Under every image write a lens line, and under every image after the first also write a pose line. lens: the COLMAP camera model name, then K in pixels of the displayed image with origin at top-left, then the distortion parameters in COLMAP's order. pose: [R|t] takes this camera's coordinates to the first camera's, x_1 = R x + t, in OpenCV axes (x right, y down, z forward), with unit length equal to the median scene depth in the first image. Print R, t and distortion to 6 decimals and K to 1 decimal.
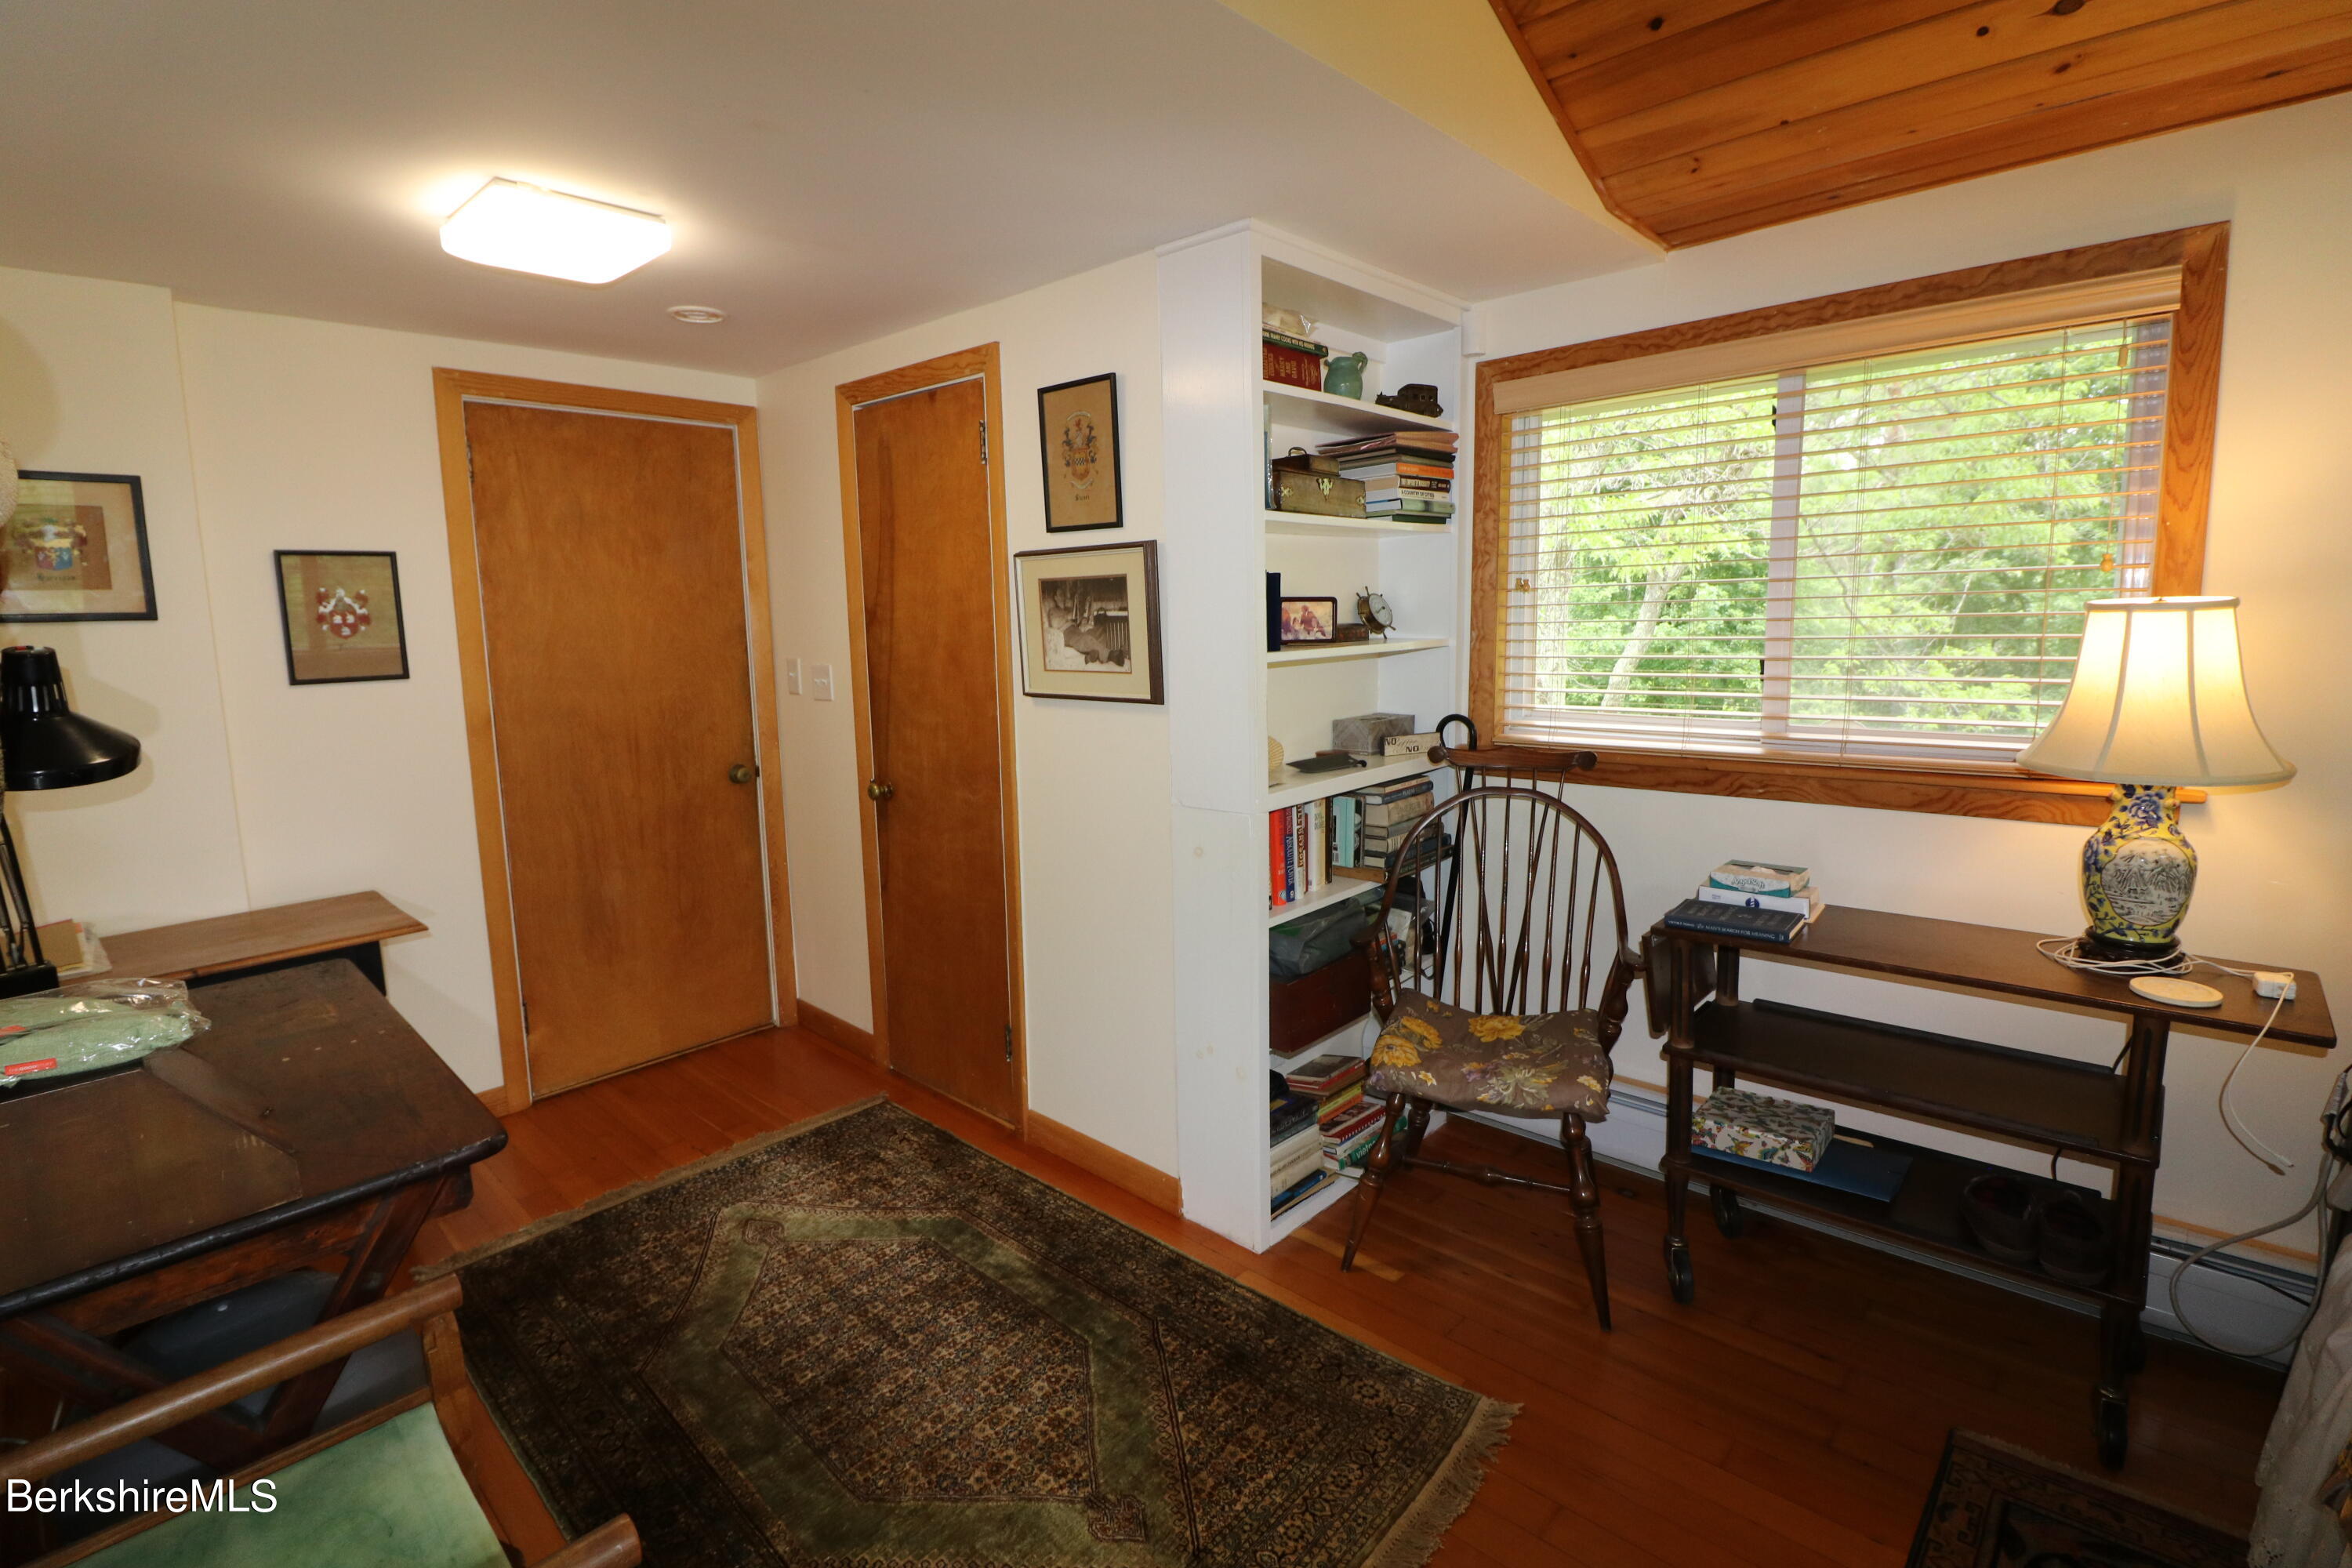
lens RADIAL K [[1077.8, 0, 1167.7], [0, 1077.8, 757.5], [0, 0, 1]] dist [-0.009918, -0.006181]
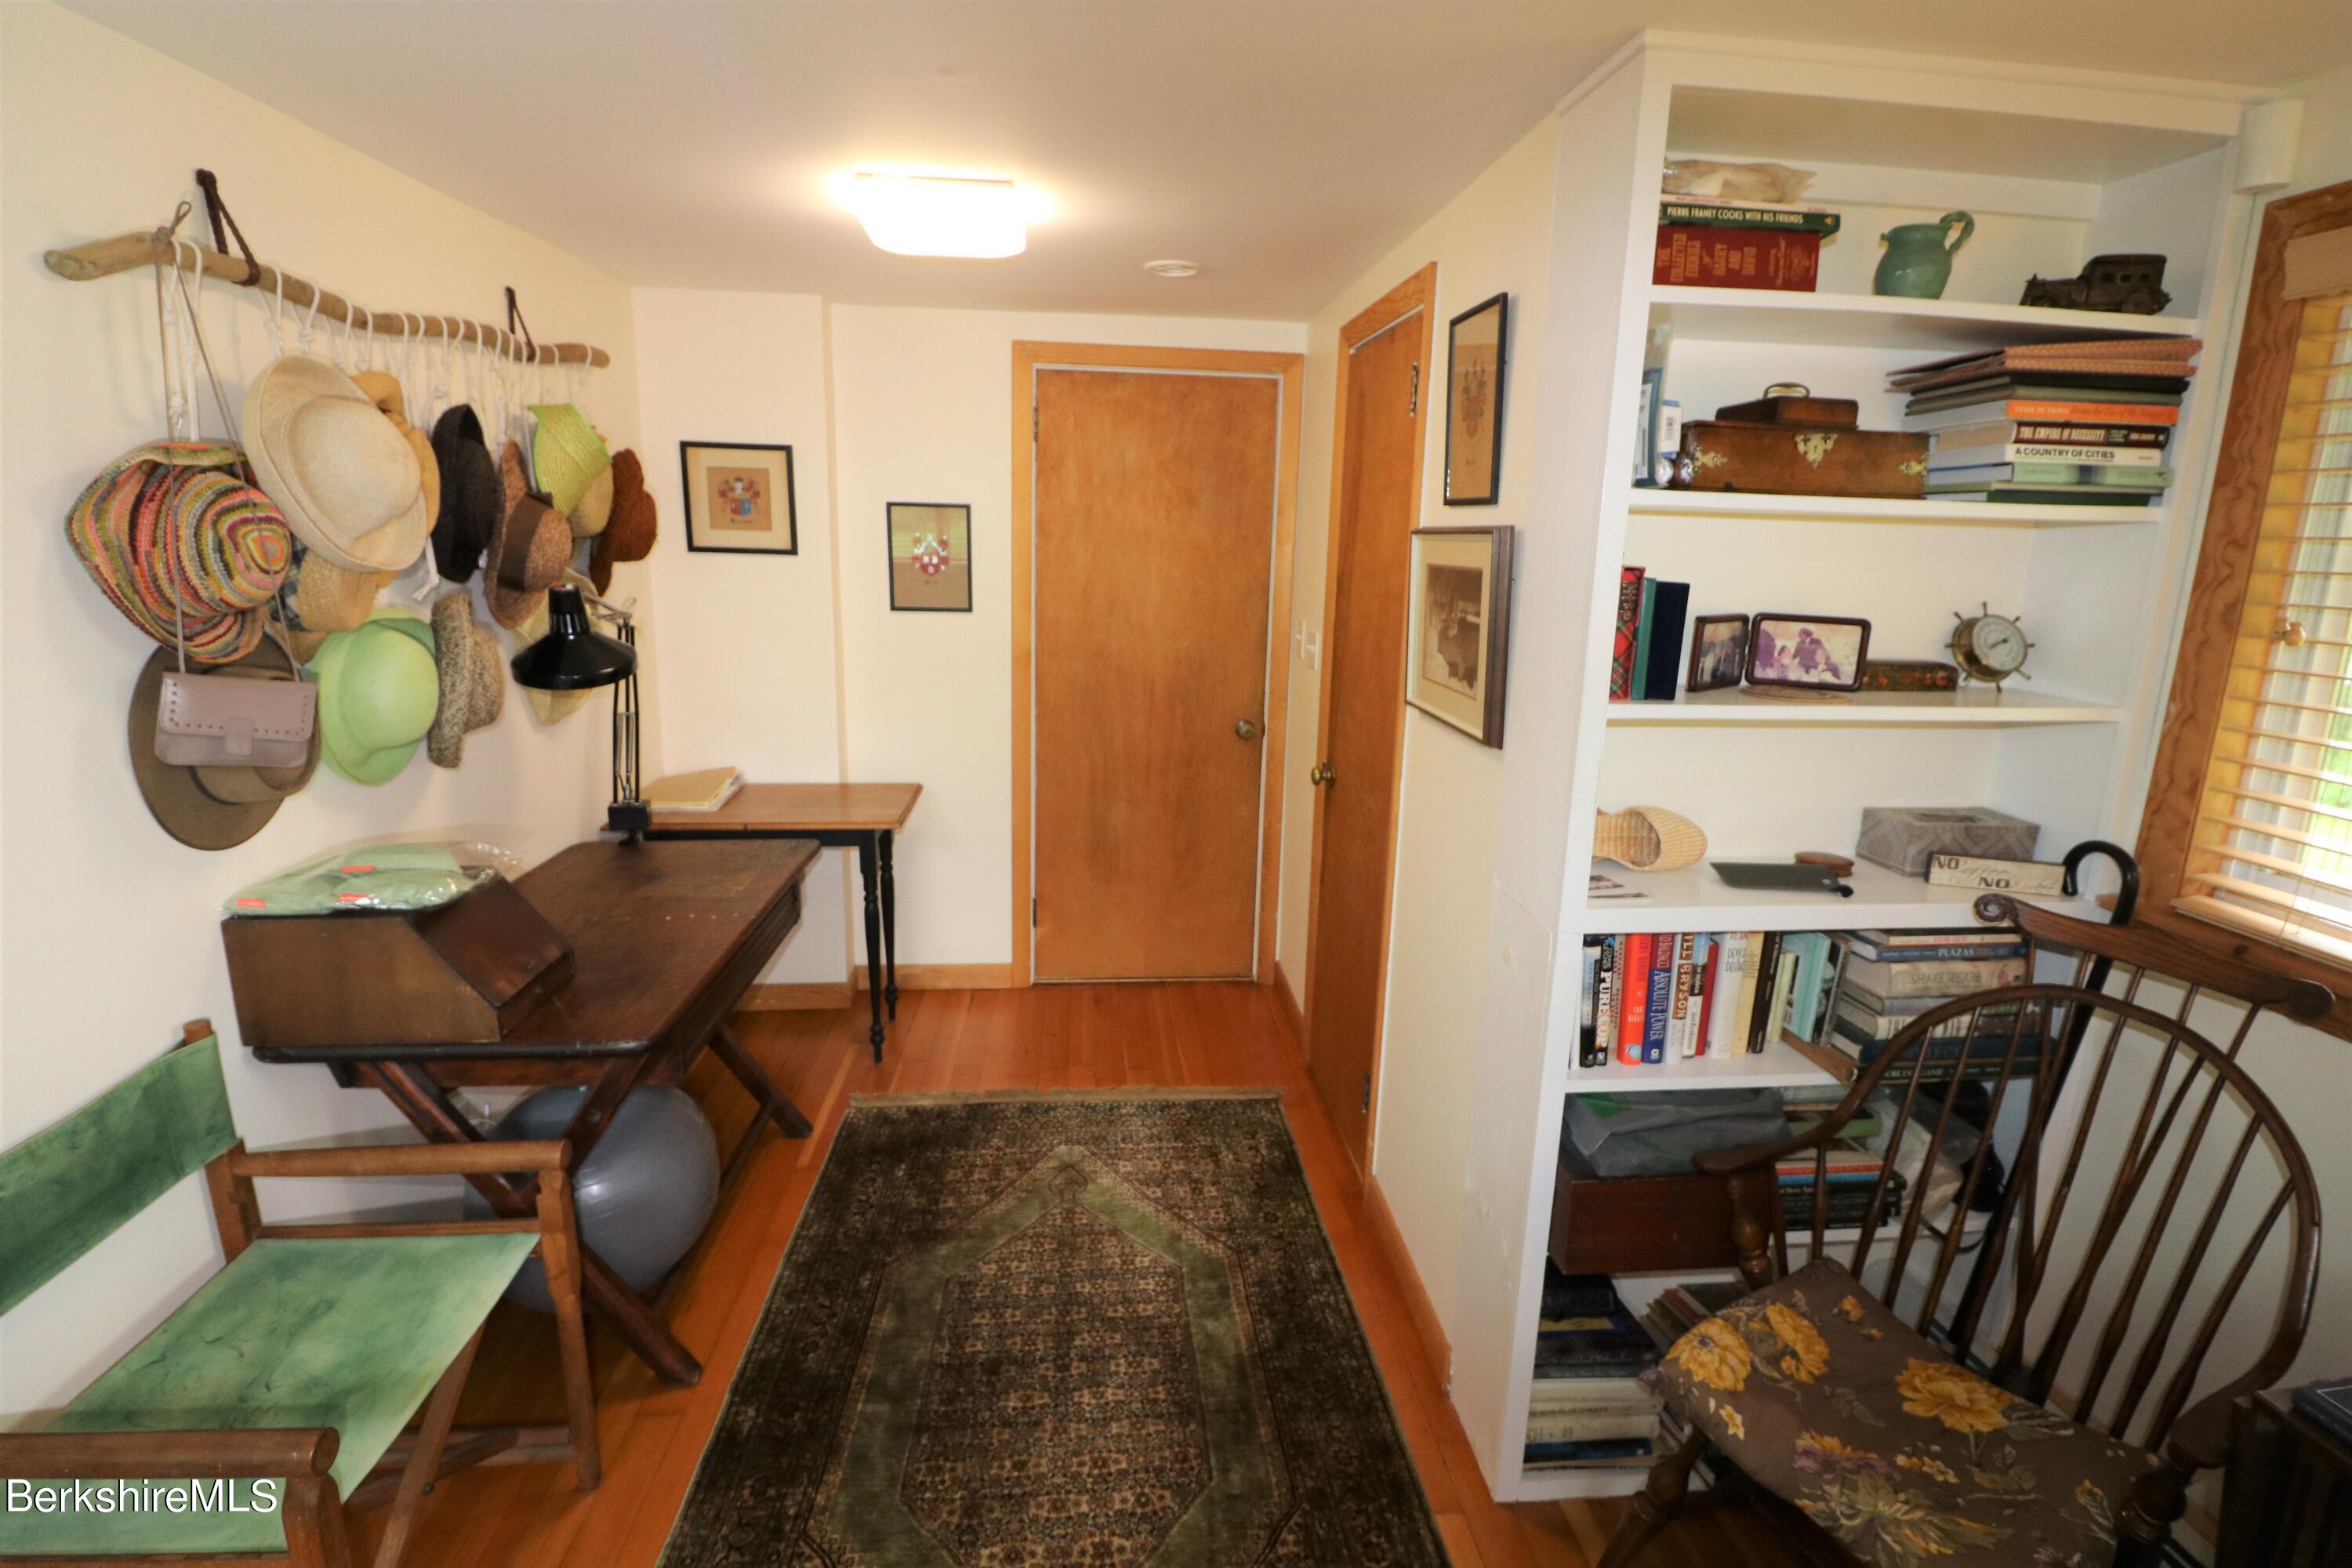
lens RADIAL K [[1077.8, 0, 1151.9], [0, 1077.8, 759.7], [0, 0, 1]] dist [-0.009918, -0.006181]
pose [[0.742377, 0.176716, -0.646257, 0.279882], [-0.133593, 0.984262, 0.115680, -0.090742], [0.656528, 0.000457, 0.754301, 0.271961]]
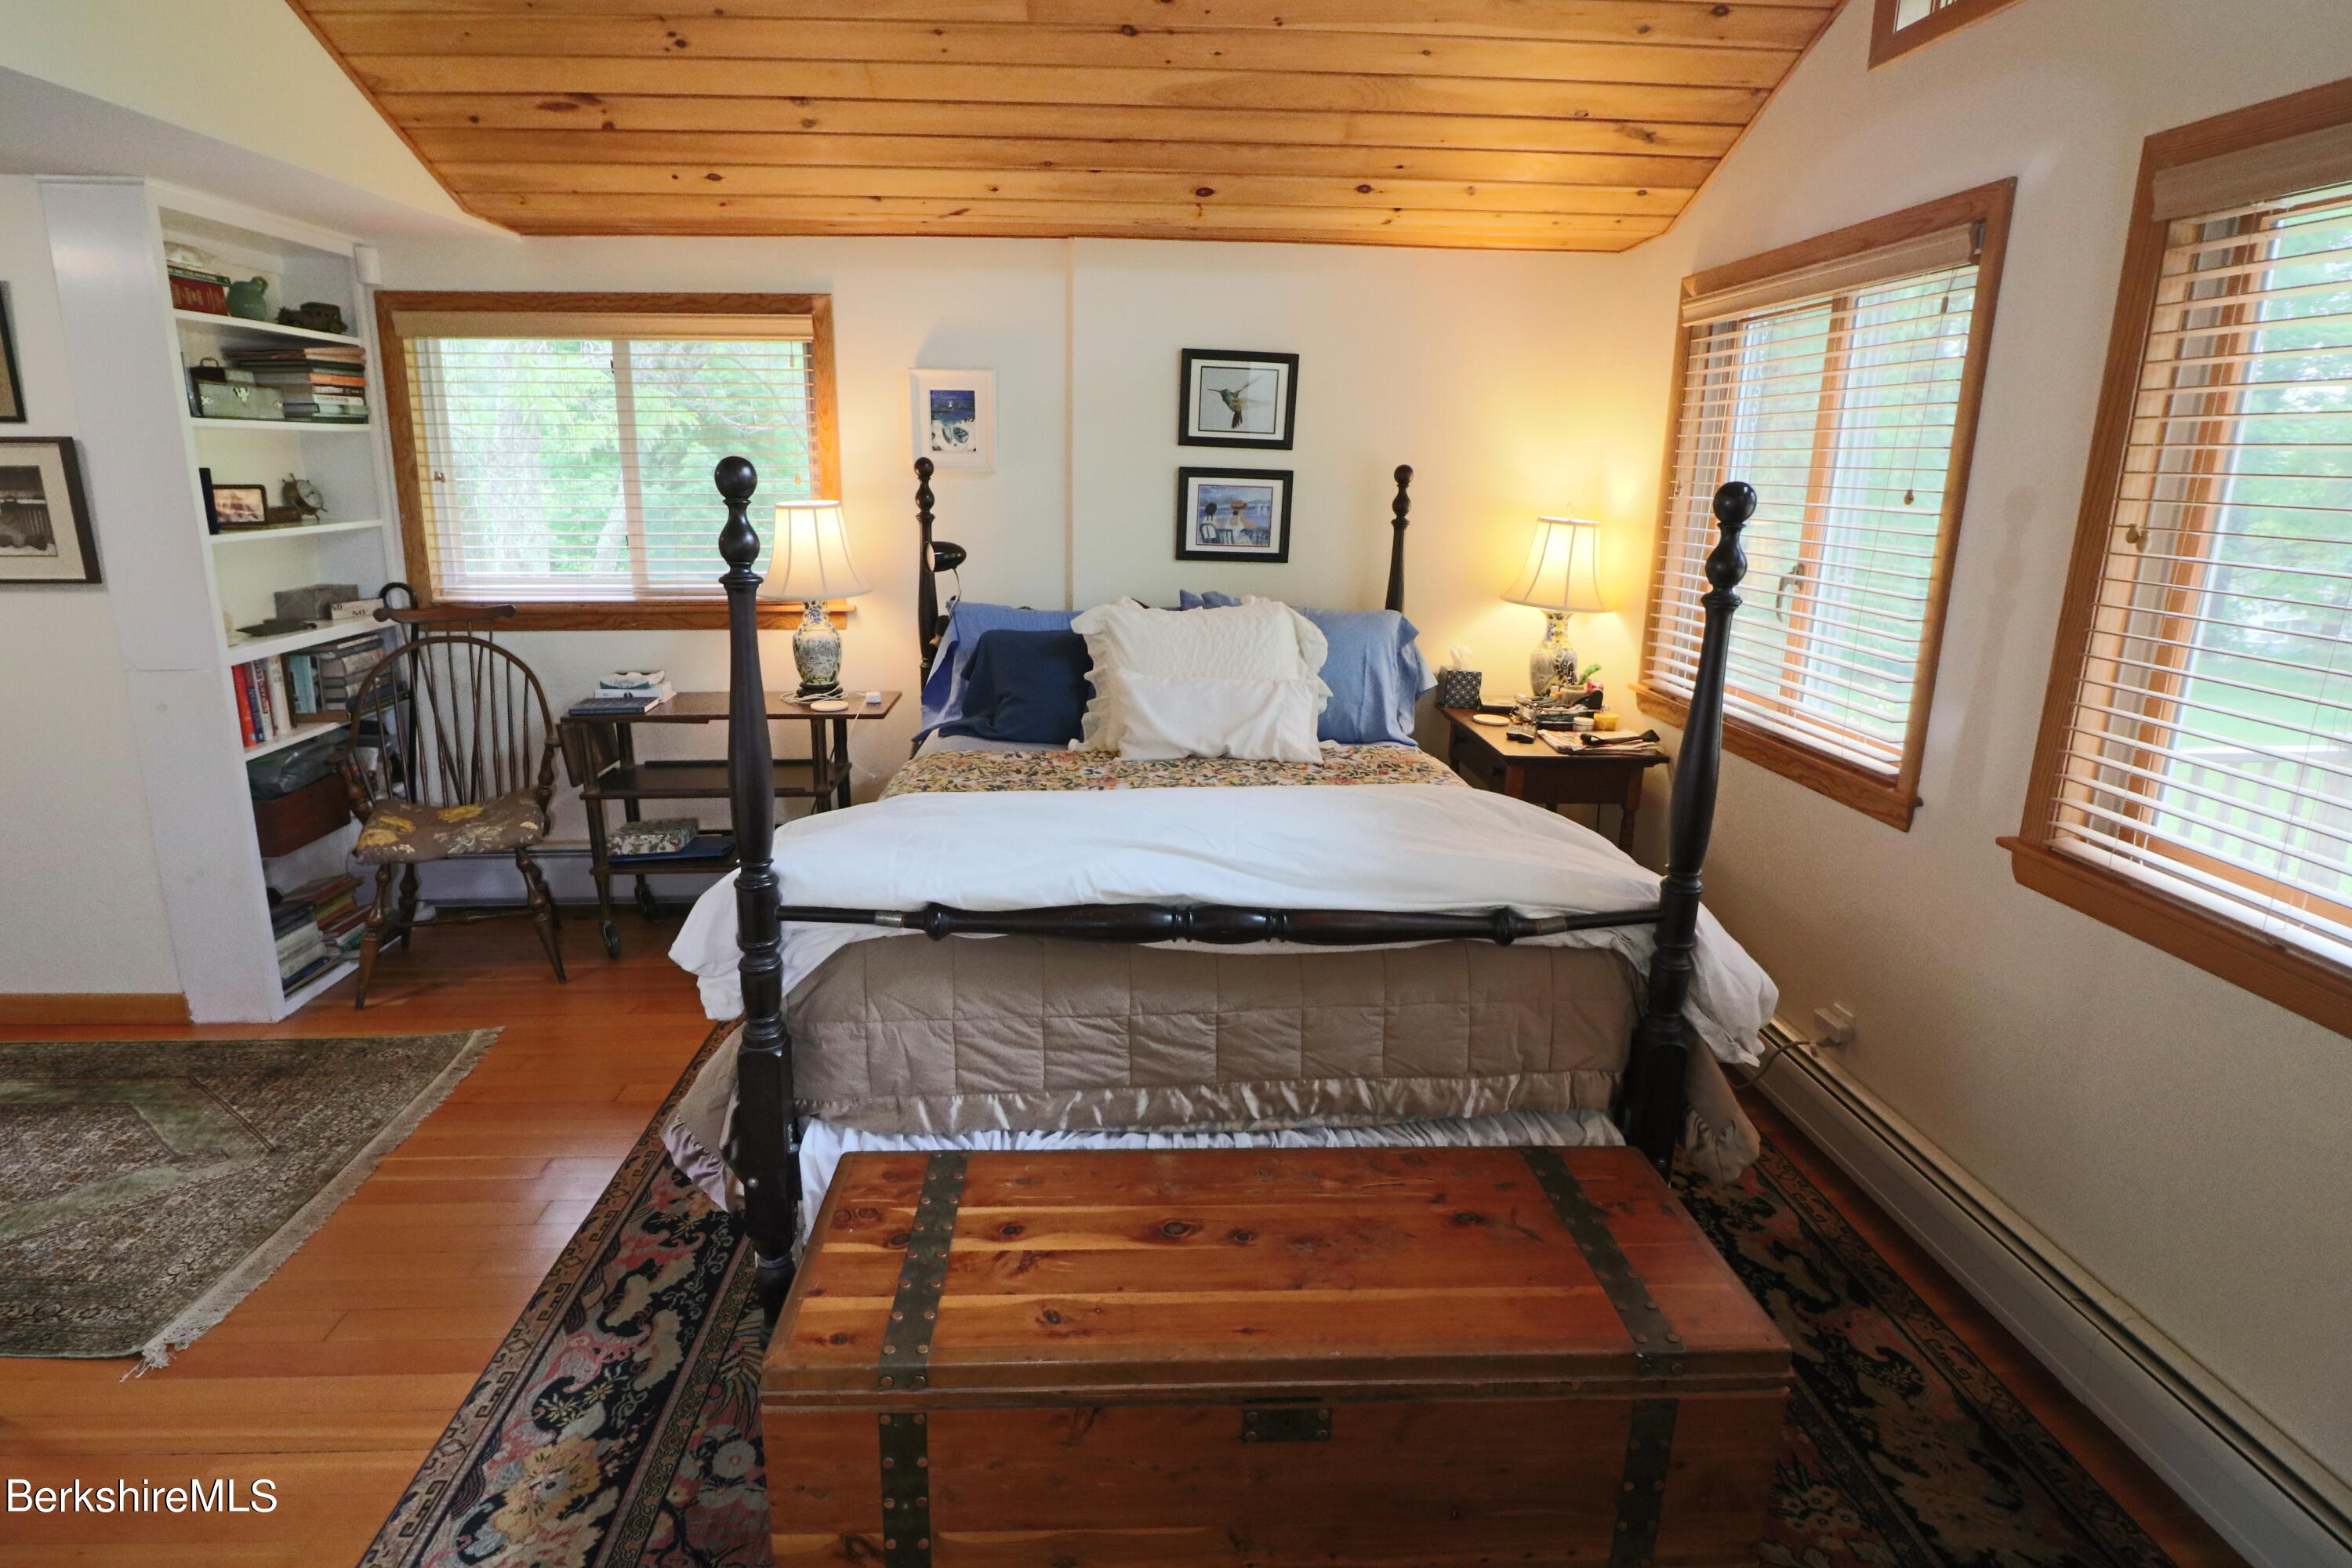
lens RADIAL K [[1203.5, 0, 1167.7], [0, 1203.5, 744.1], [0, 0, 1]] dist [0.001061, -0.014941]
pose [[0.686712, -0.135250, 0.714237, -0.143635], [0.069192, 0.990239, 0.120990, 0.041804], [-0.723629, -0.033665, 0.689367, -0.644566]]
